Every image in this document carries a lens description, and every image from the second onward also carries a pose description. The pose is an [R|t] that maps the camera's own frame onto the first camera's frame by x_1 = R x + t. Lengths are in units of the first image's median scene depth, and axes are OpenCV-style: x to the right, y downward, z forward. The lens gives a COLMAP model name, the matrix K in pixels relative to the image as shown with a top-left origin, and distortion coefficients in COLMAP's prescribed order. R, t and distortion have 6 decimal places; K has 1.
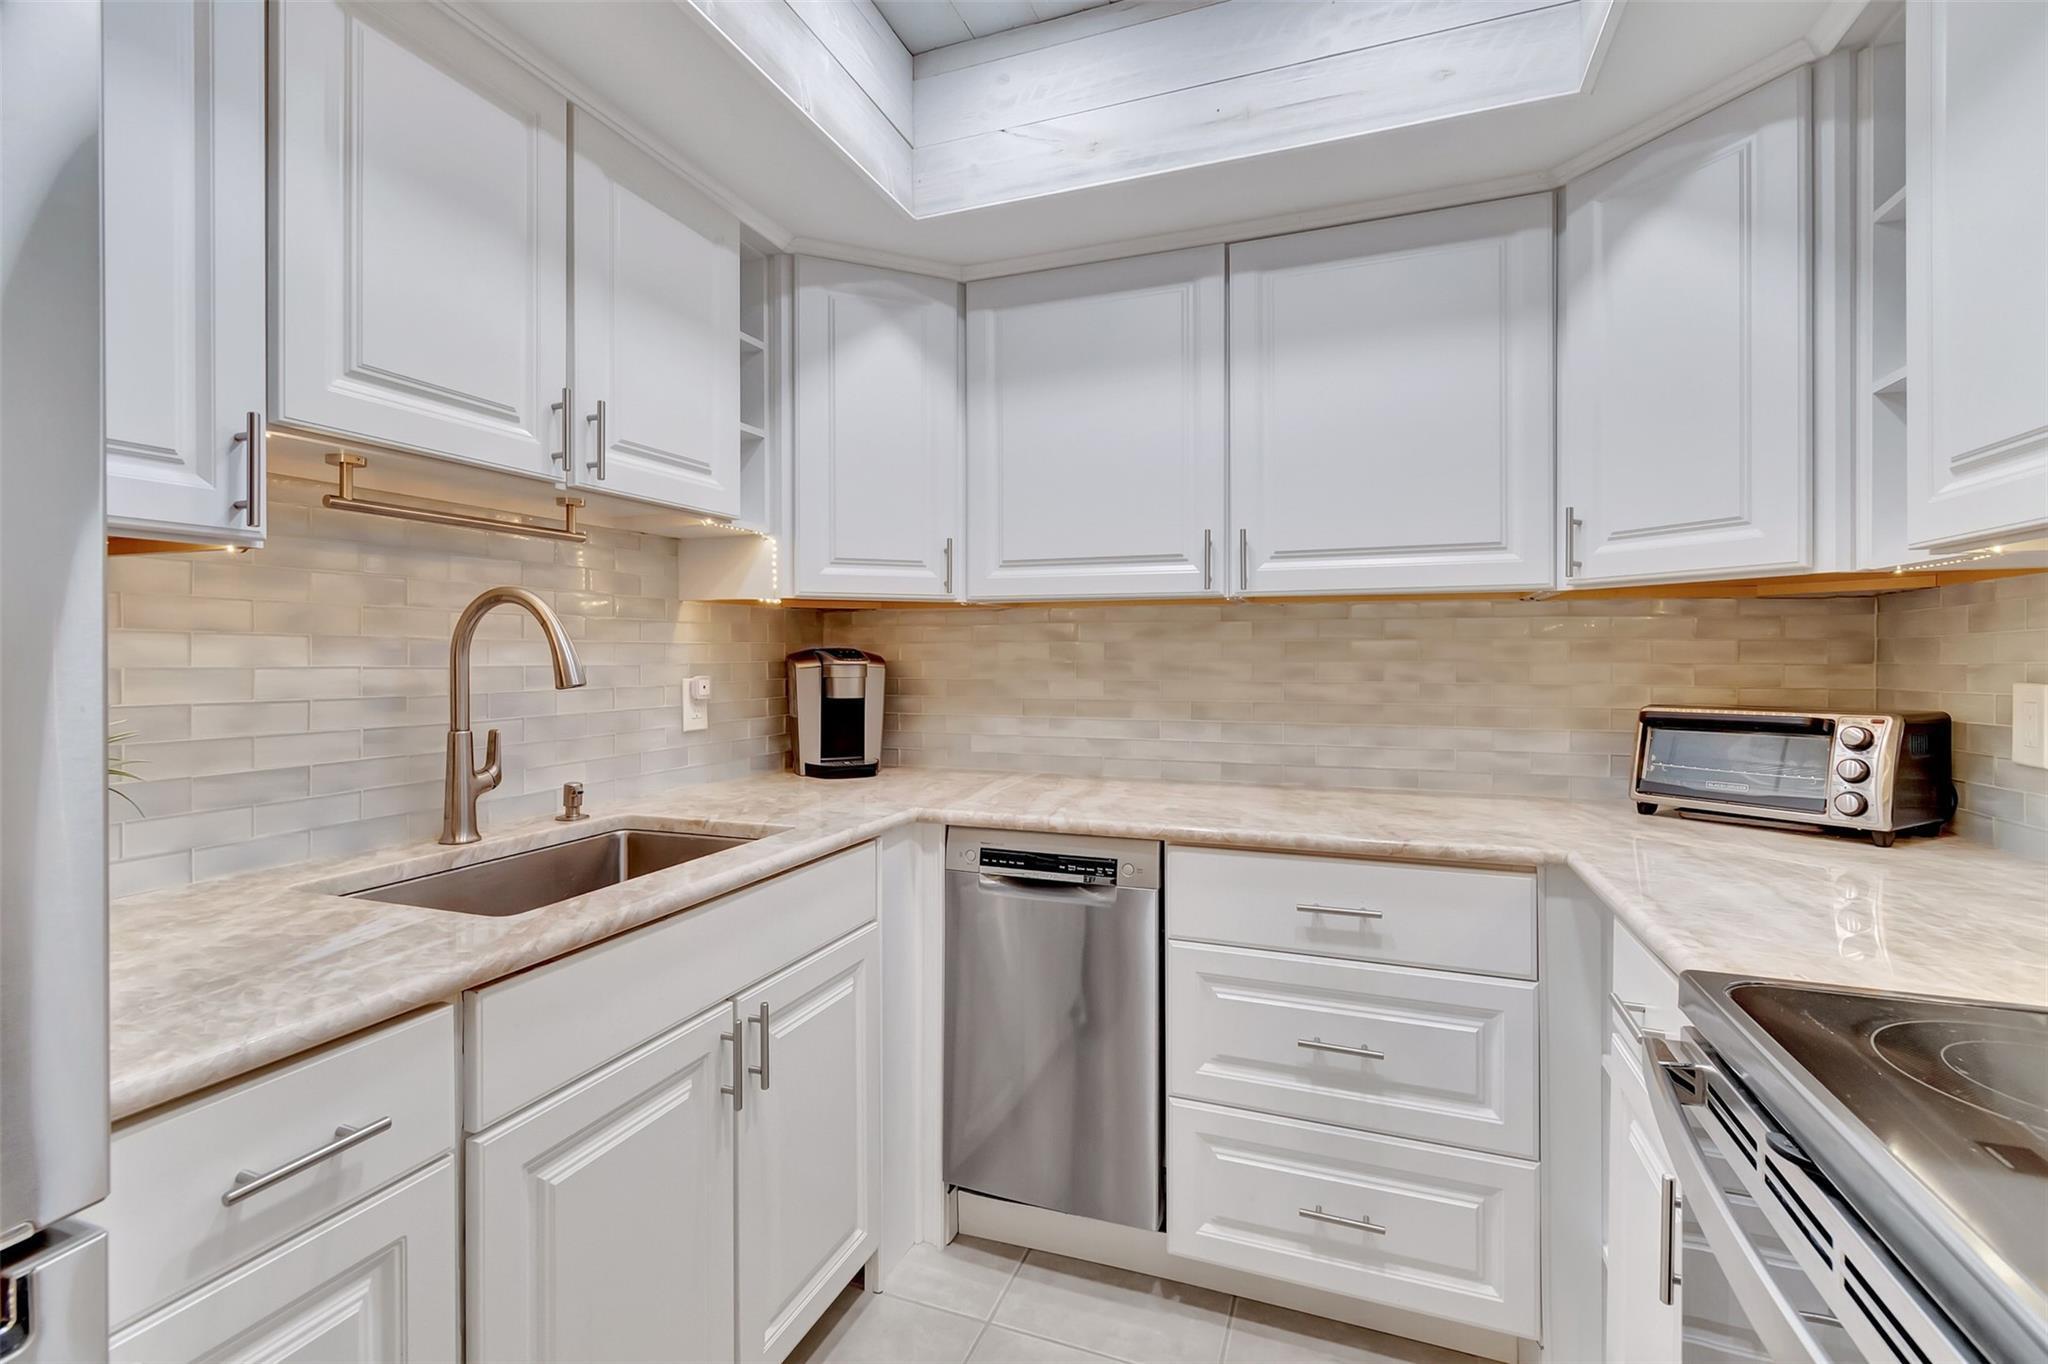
lens RADIAL K [[913.5, 0, 1015.1], [0, 913.5, 652.9], [0, 0, 1]] dist [0.003555, -0.002926]
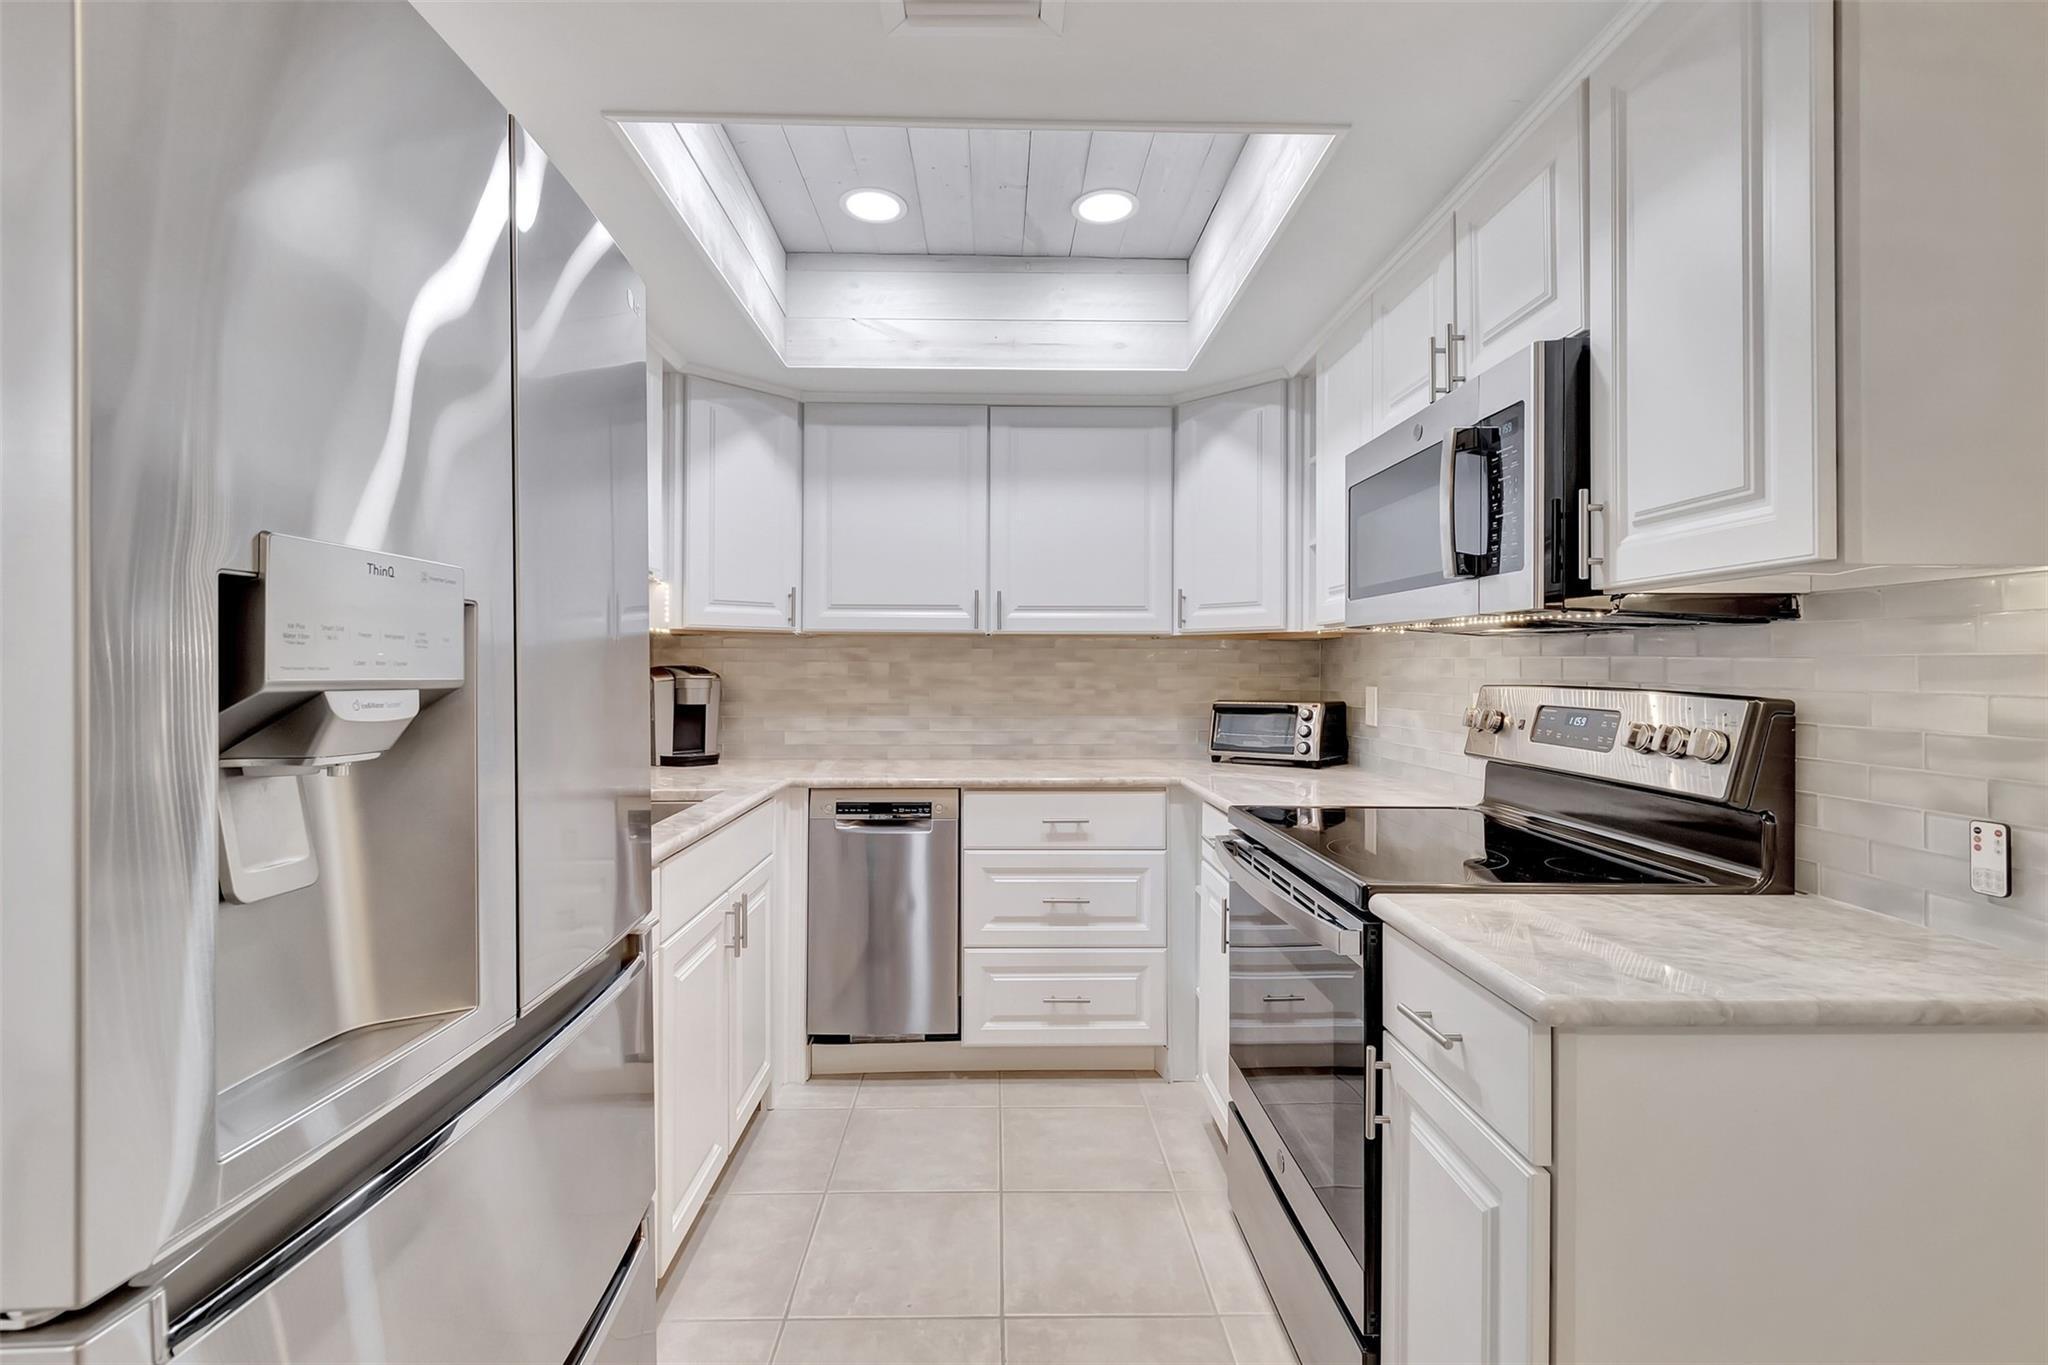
lens RADIAL K [[913.5, 0, 1016.9], [0, 913.5, 665.5], [0, 0, 1]] dist [0.003555, -0.002926]
pose [[0.924664, 0.003804, 0.380766, -0.343901], [-0.003251, 0.999993, -0.002095, -0.005731], [-0.380771, 0.000699, 0.924669, -0.494530]]
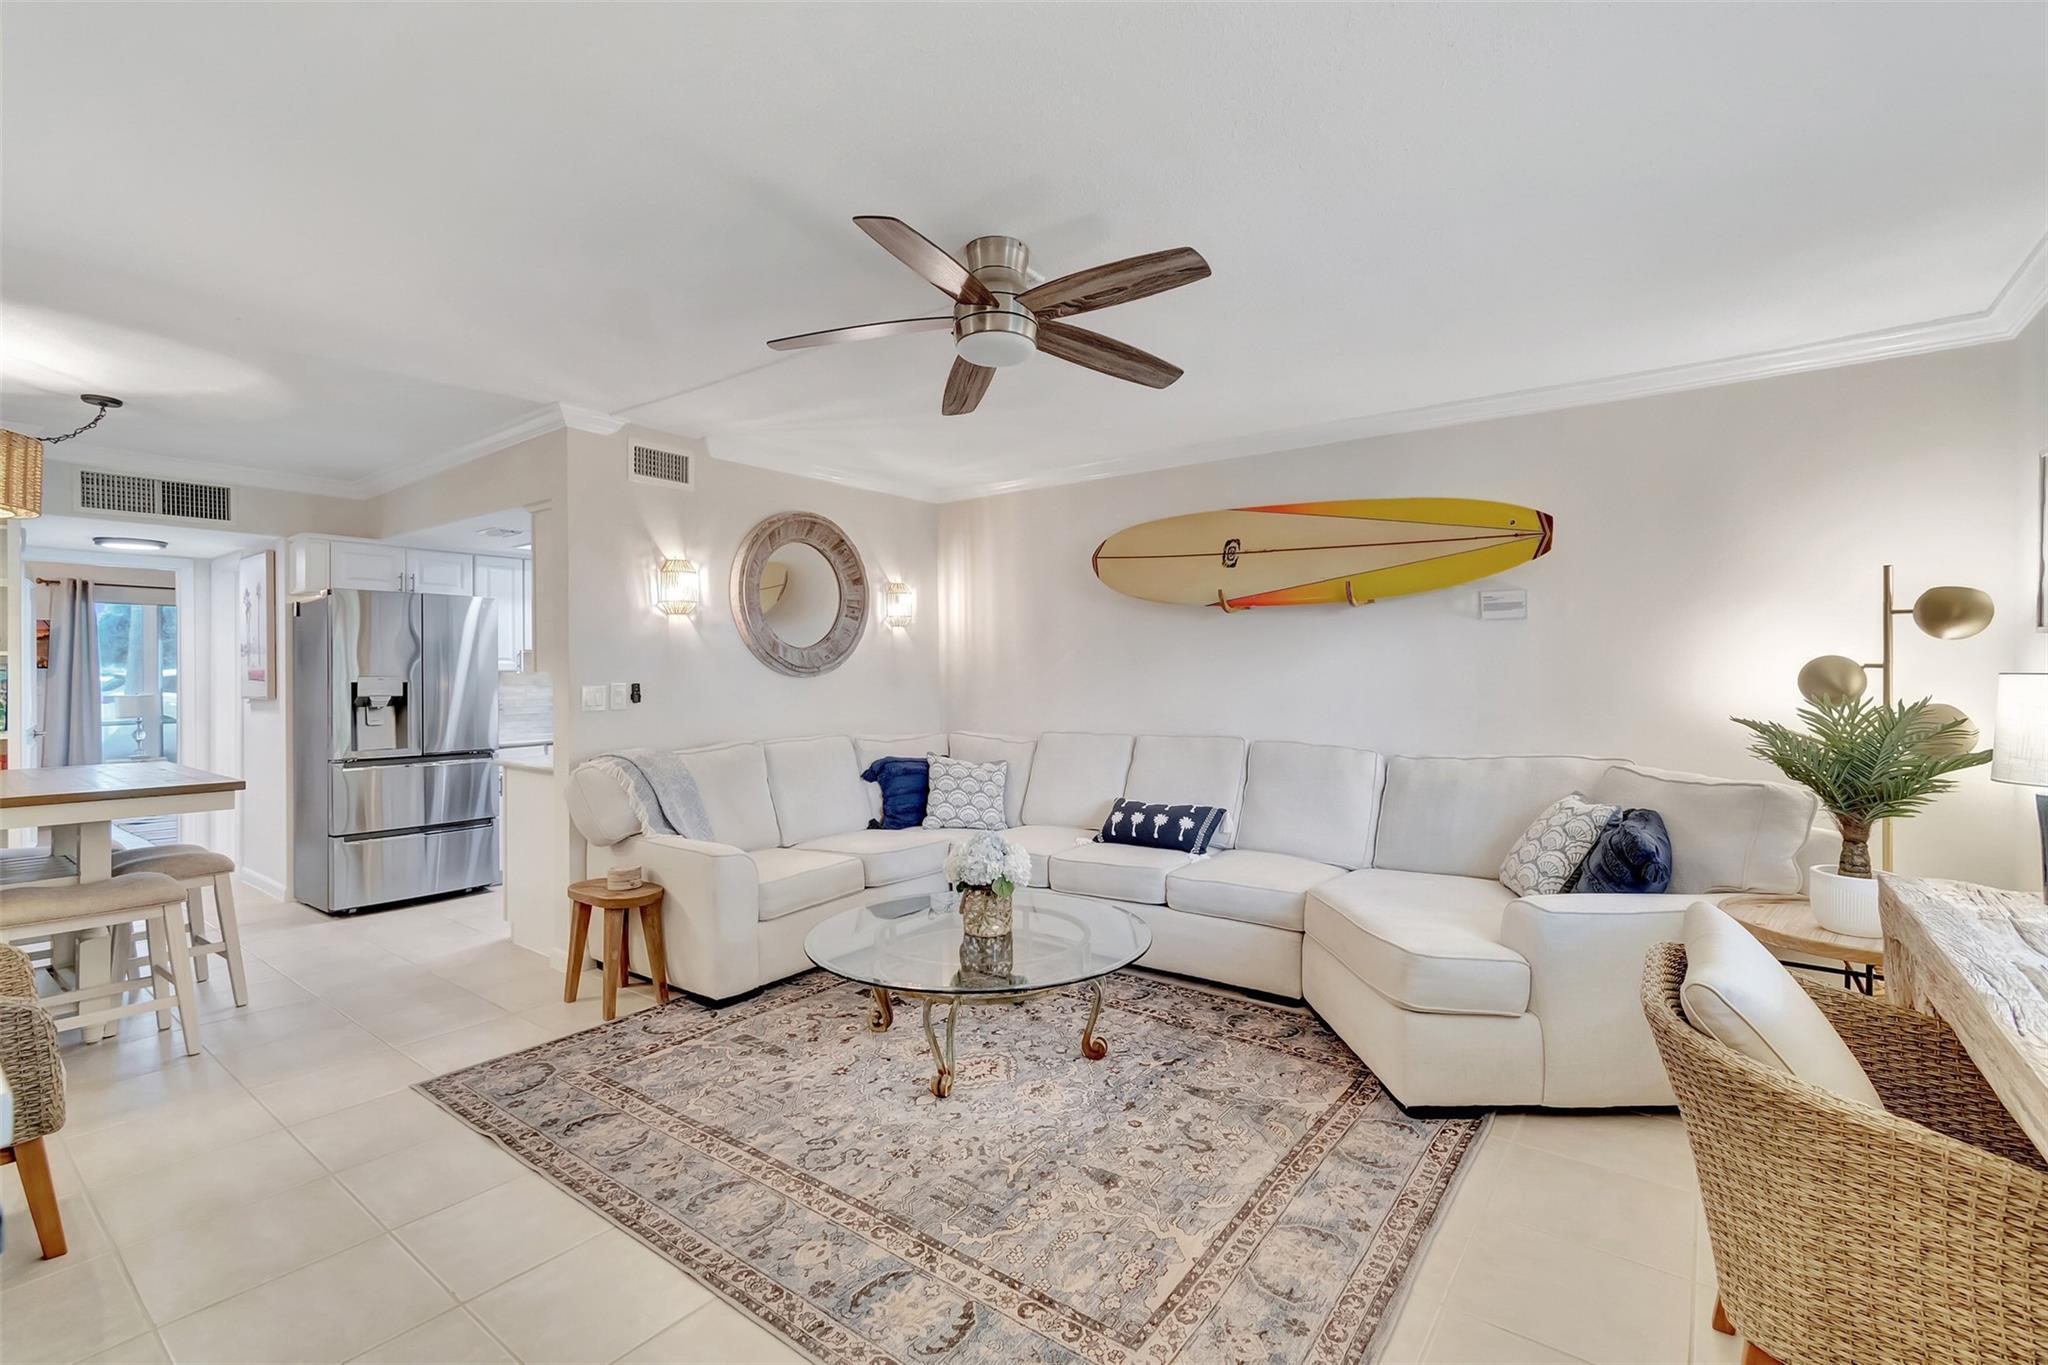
lens RADIAL K [[913.5, 0, 1031.1], [0, 913.5, 673.7], [0, 0, 1]] dist [0.003555, -0.002926]
pose [[0.960955, -0.005072, -0.276660, 2.361048], [0.006869, 0.999961, 0.005525, -0.068712], [0.276621, -0.007210, 0.960952, -2.230703]]
